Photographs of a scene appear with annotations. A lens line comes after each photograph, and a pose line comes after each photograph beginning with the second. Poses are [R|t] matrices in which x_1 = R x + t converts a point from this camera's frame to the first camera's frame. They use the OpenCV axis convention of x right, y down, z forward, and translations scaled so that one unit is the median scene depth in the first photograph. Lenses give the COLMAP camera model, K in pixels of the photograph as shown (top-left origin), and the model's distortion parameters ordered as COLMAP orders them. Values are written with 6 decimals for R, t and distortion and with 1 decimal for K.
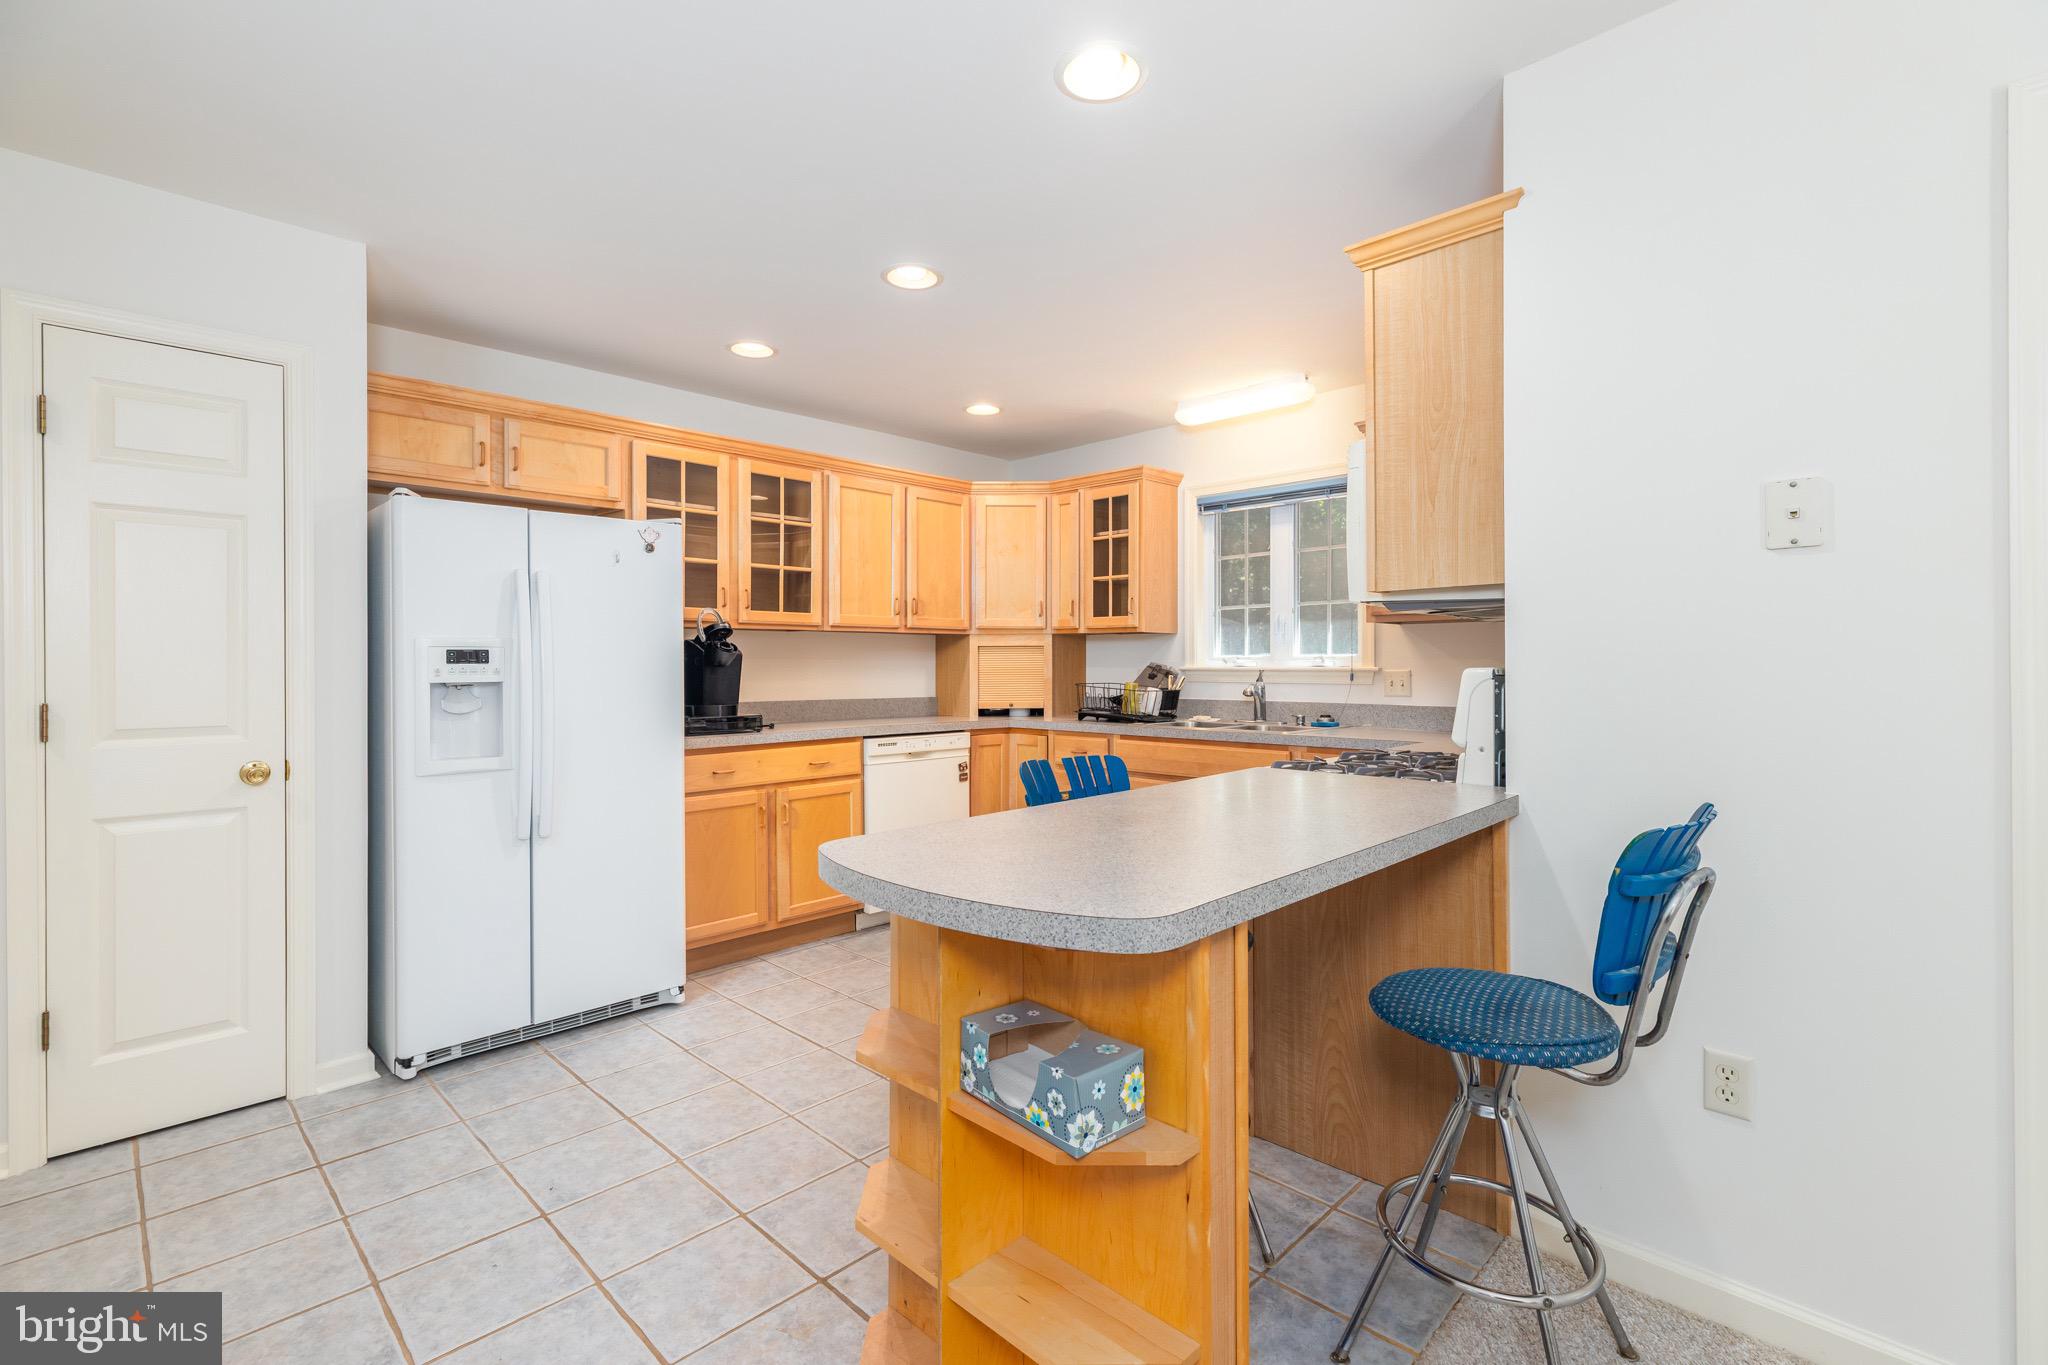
lens RADIAL K [[922.6, 0, 1025.6], [0, 922.6, 668.0], [0, 0, 1]] dist [0.000084, -0.000134]
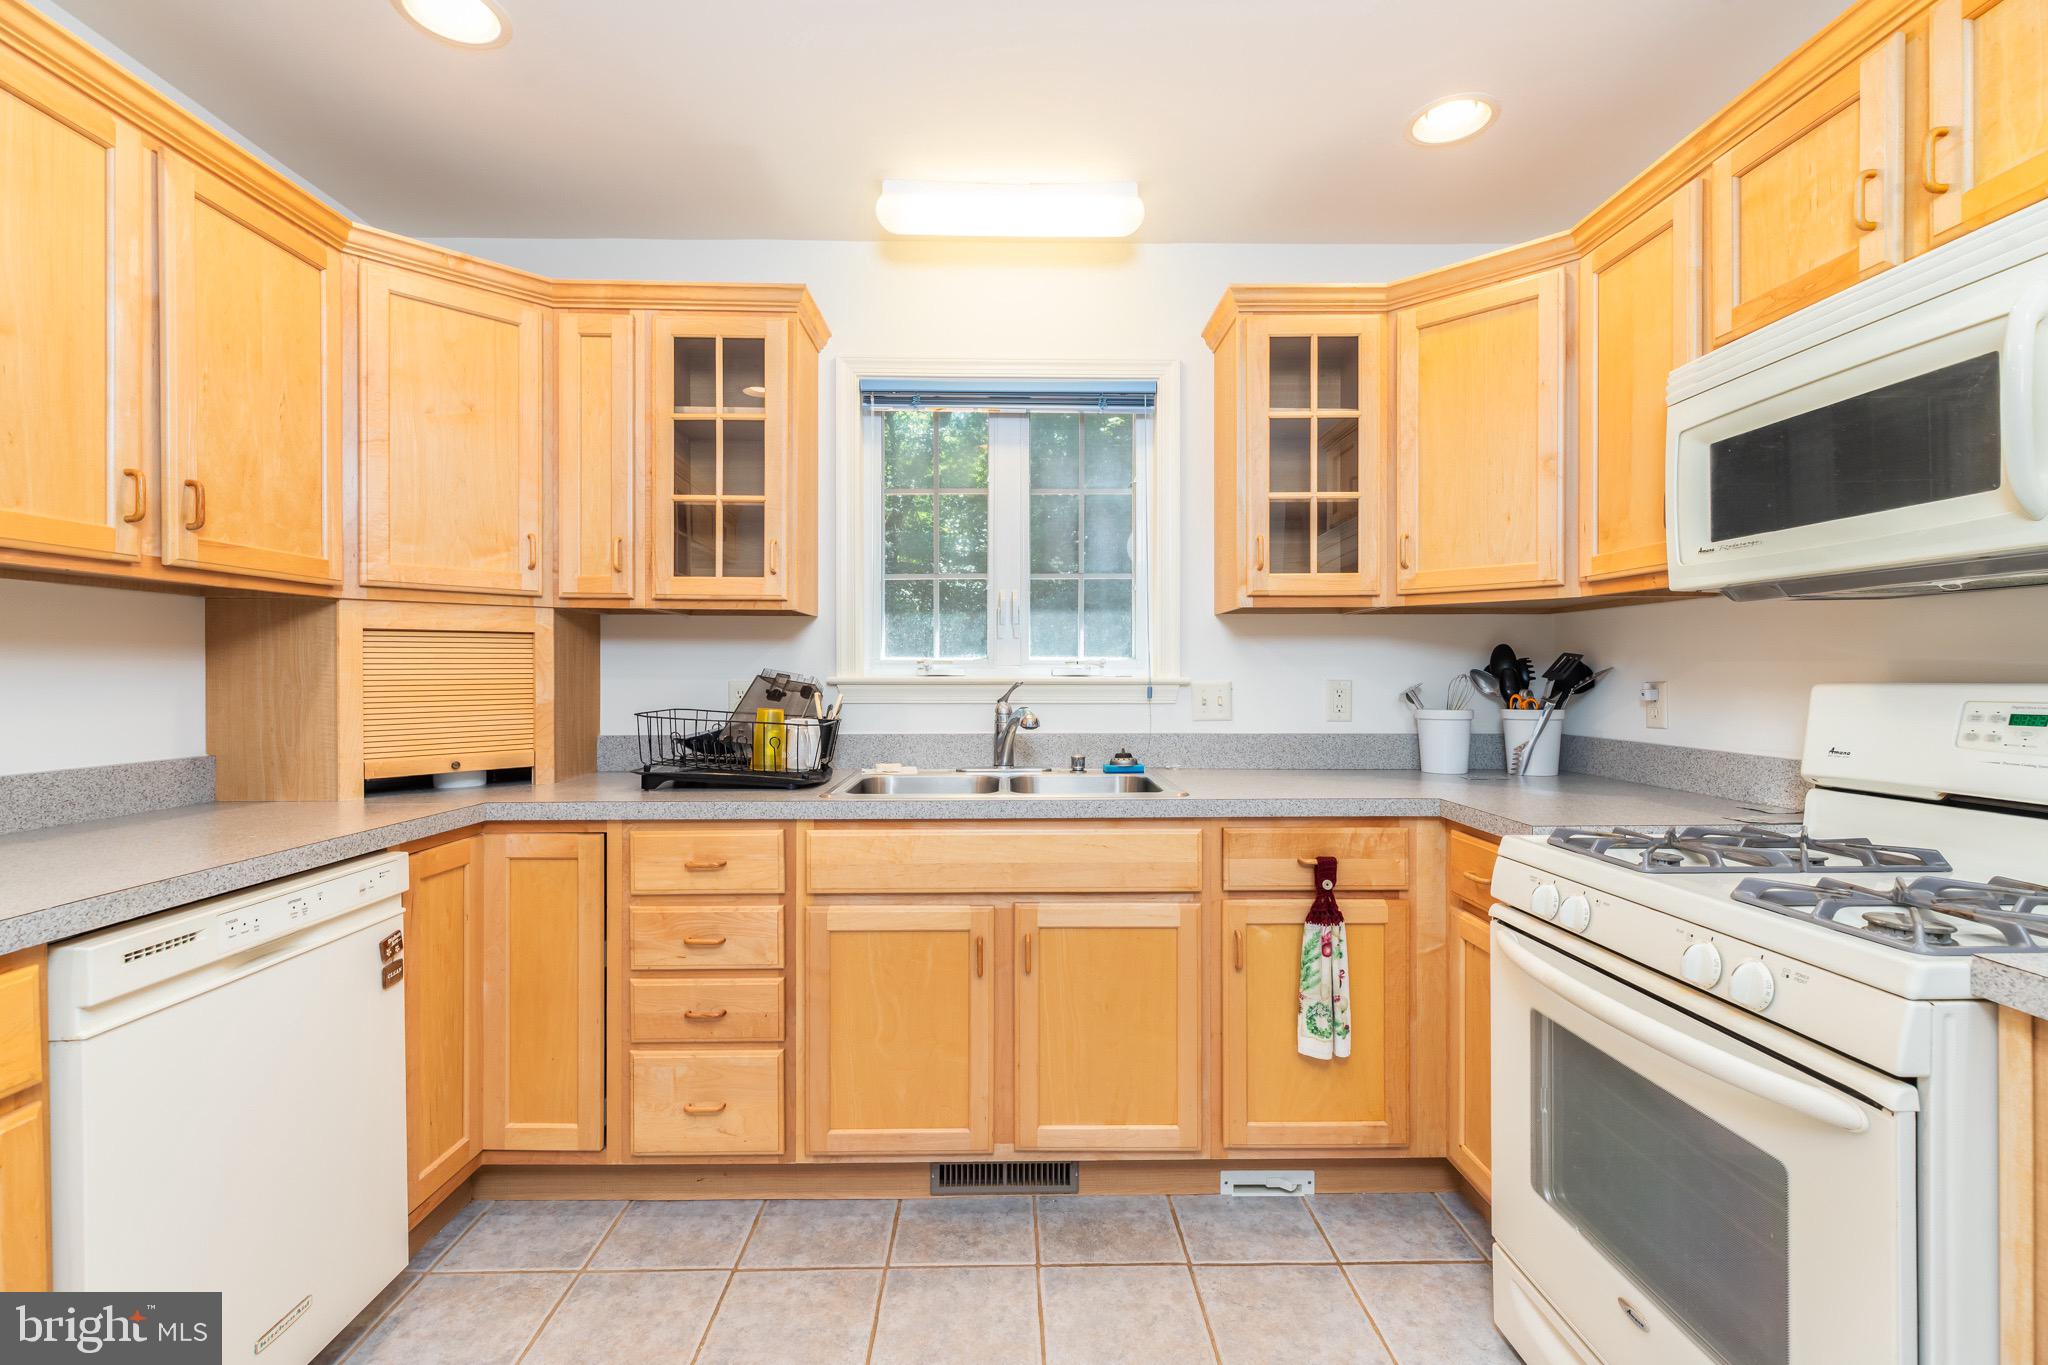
lens RADIAL K [[915.1, 0, 1013.5], [0, 915.1, 678.8], [0, 0, 1]] dist [0.000412, 0.000047]
pose [[0.705282, -0.003019, 0.708921, -0.147595], [0.000686, 0.999993, 0.003576, -0.002303], [-0.708927, -0.002036, 0.705279, 0.542508]]
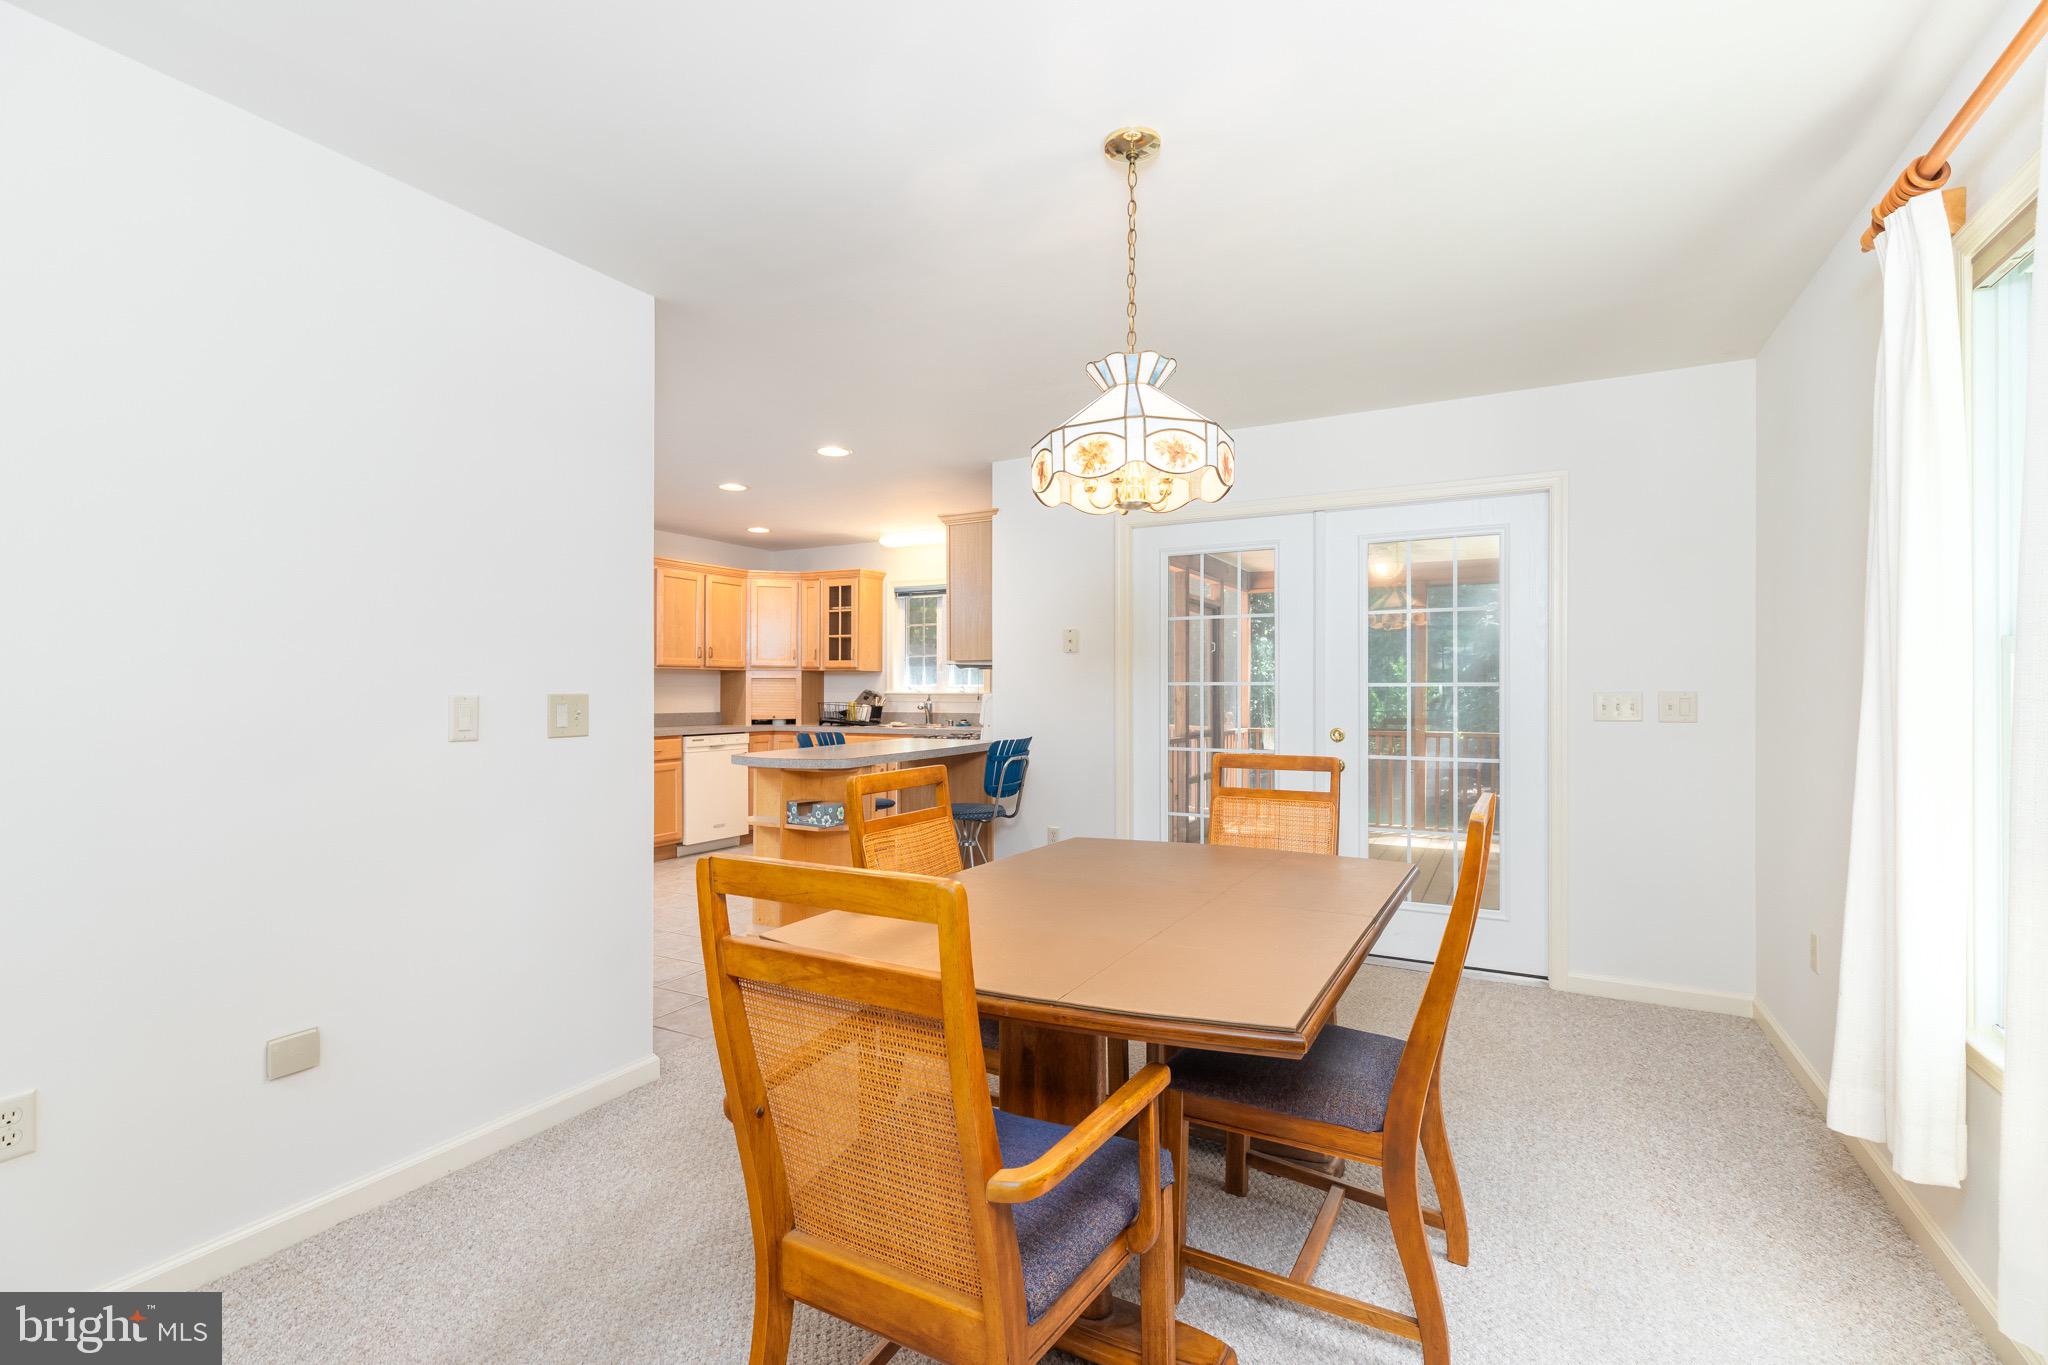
lens RADIAL K [[924.4, 0, 1025.6], [0, 924.4, 691.5], [0, 0, 1]] dist [0.000805, 0.000137]
pose [[0.960147, 0.002516, 0.279485, -0.047105], [-0.001934, 0.999995, -0.002356, 0.001024], [-0.279490, 0.001722, 0.960147, -0.633684]]
